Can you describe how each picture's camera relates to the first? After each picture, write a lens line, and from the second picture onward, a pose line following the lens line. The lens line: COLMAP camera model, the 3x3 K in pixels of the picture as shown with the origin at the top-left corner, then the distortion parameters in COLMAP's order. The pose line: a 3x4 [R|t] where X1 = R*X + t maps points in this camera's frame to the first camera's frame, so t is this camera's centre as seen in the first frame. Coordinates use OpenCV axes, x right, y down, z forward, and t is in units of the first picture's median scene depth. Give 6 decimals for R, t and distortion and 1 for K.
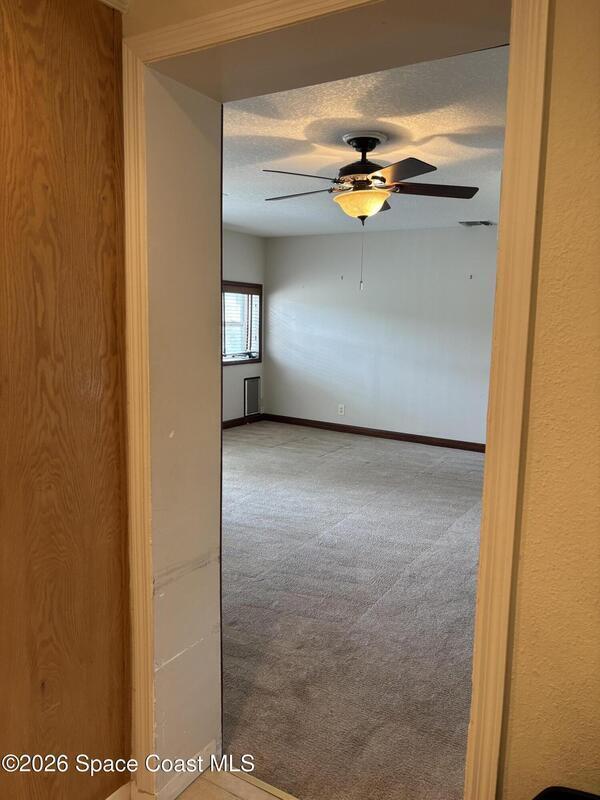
lens RADIAL K [[601.3, 0, 308.4], [0, 601.3, 394.0], [0, 0, 1]] dist [0.058368, -0.060437]
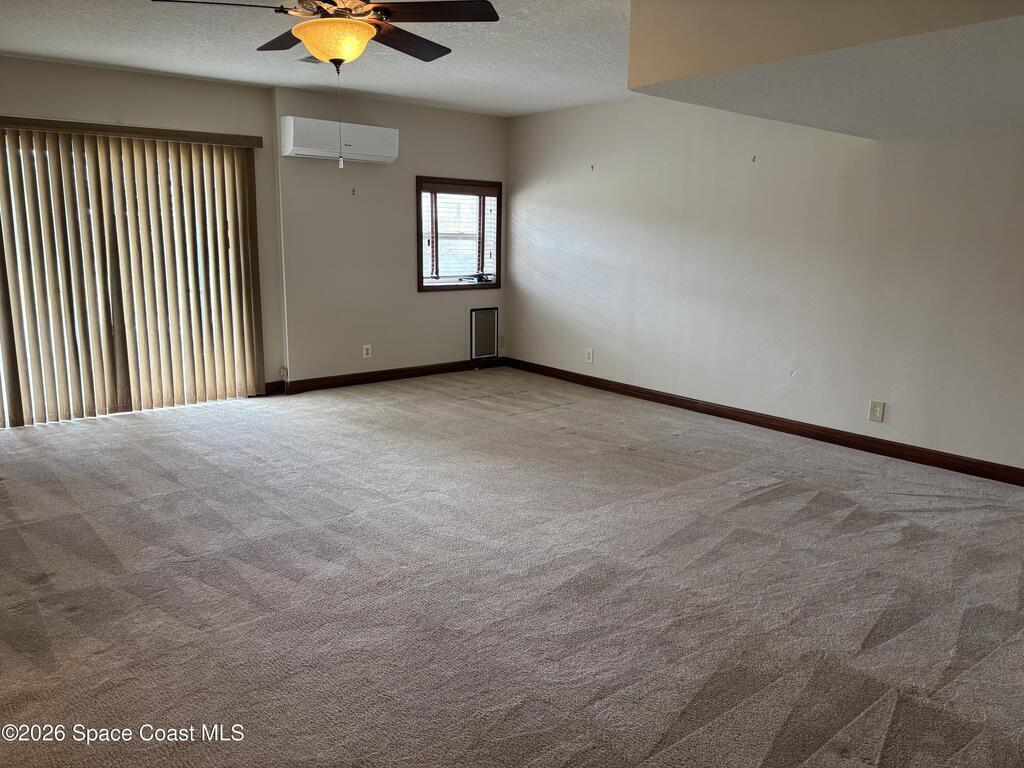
lens RADIAL K [[769.6, 0, 512.0], [0, 769.6, 384.0], [0, 0, 1]] dist [0.058368, -0.060437]
pose [[0.948173, 0.052897, -0.313322, 0.254784], [-0.034364, 0.997333, 0.064384, 0.004171], [0.315892, -0.050280, 0.947462, 0.092639]]
